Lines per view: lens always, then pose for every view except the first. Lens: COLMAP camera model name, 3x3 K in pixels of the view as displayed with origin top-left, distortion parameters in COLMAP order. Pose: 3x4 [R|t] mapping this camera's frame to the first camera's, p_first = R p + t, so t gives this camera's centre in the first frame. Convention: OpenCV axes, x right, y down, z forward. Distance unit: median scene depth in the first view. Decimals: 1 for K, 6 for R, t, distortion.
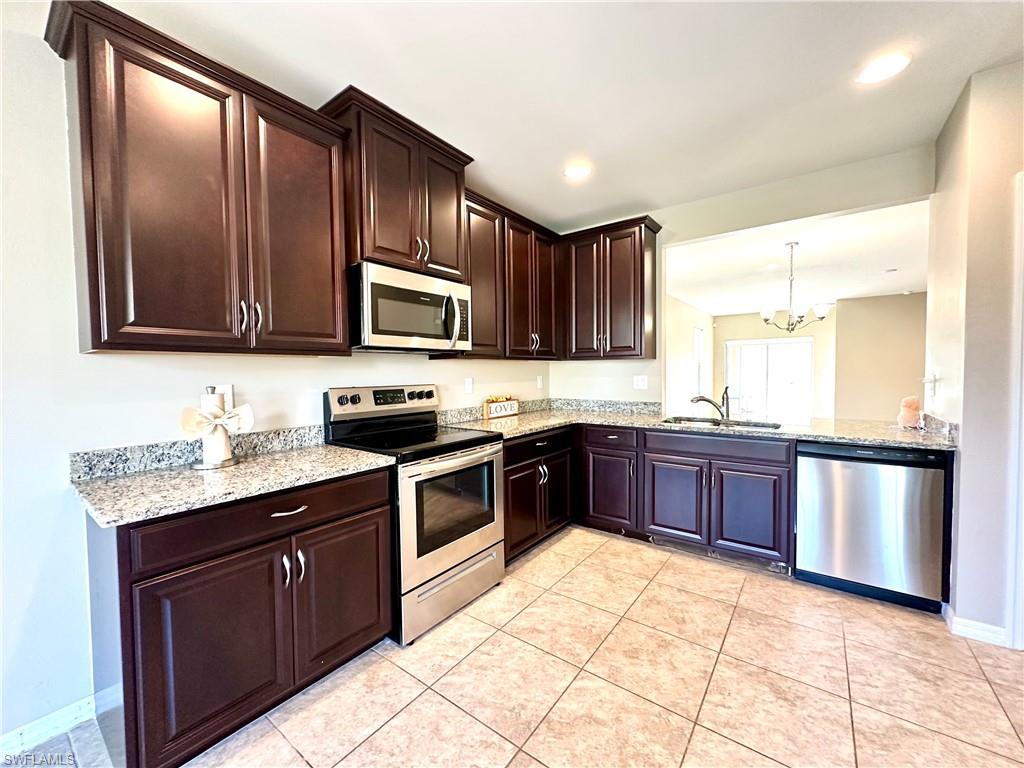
lens RADIAL K [[407.7, 0, 512.0], [0, 407.7, 384.0], [0, 0, 1]] dist [-0.003449, 0.000422]
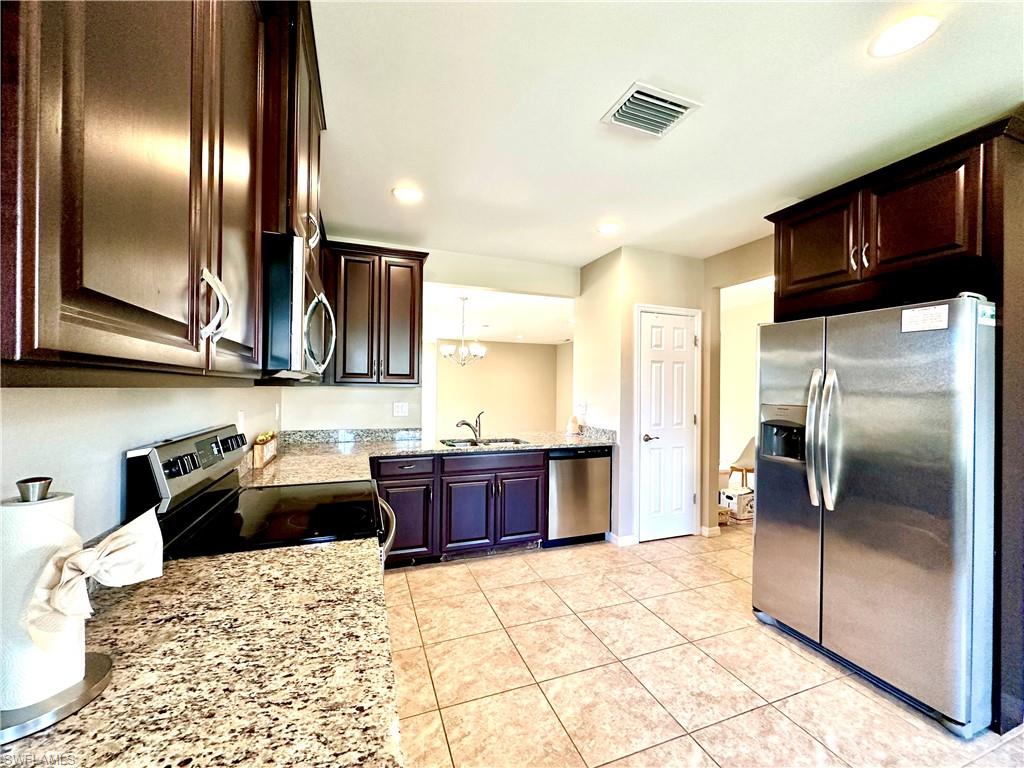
lens RADIAL K [[407.7, 0, 512.0], [0, 407.7, 384.0], [0, 0, 1]] dist [-0.003449, 0.000422]
pose [[0.536639, 0.024276, 0.843463, -0.537257], [0.009301, 0.999355, -0.034680, -0.039402], [-0.843761, 0.026456, 0.536067, 0.306385]]
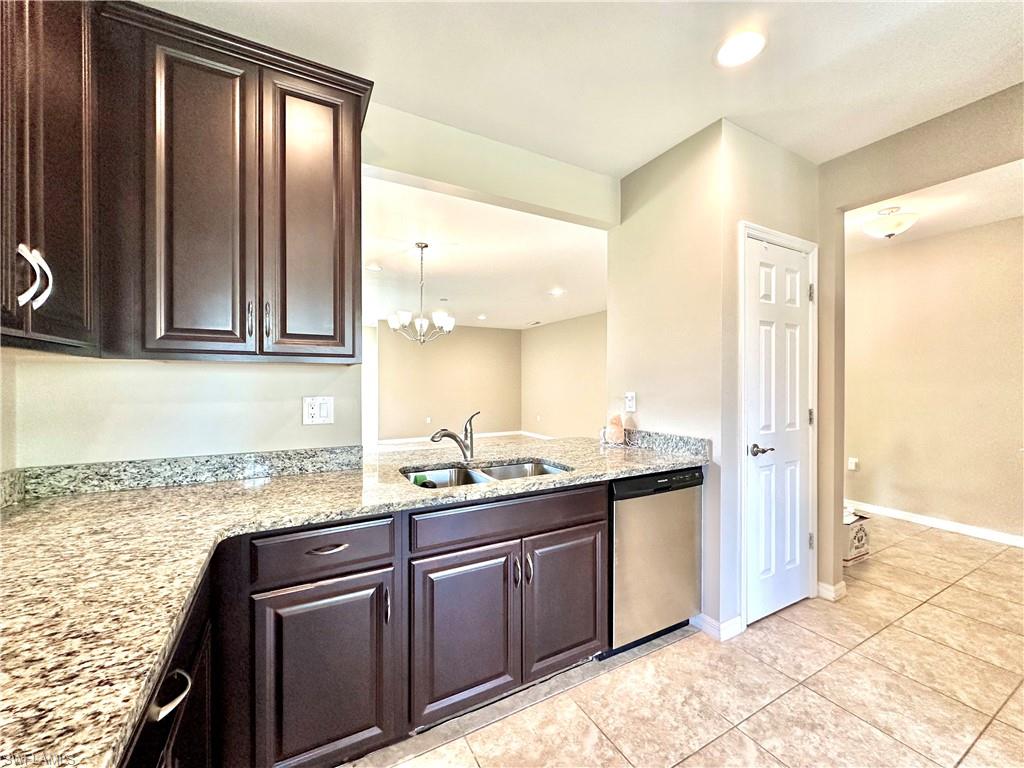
lens RADIAL K [[407.7, 0, 512.0], [0, 407.7, 384.0], [0, 0, 1]] dist [-0.003449, 0.000422]
pose [[0.412466, 0.009440, 0.910924, -0.069002], [0.024109, 0.999483, -0.021275, -0.027825], [-0.910654, 0.030736, 0.412025, 0.779450]]
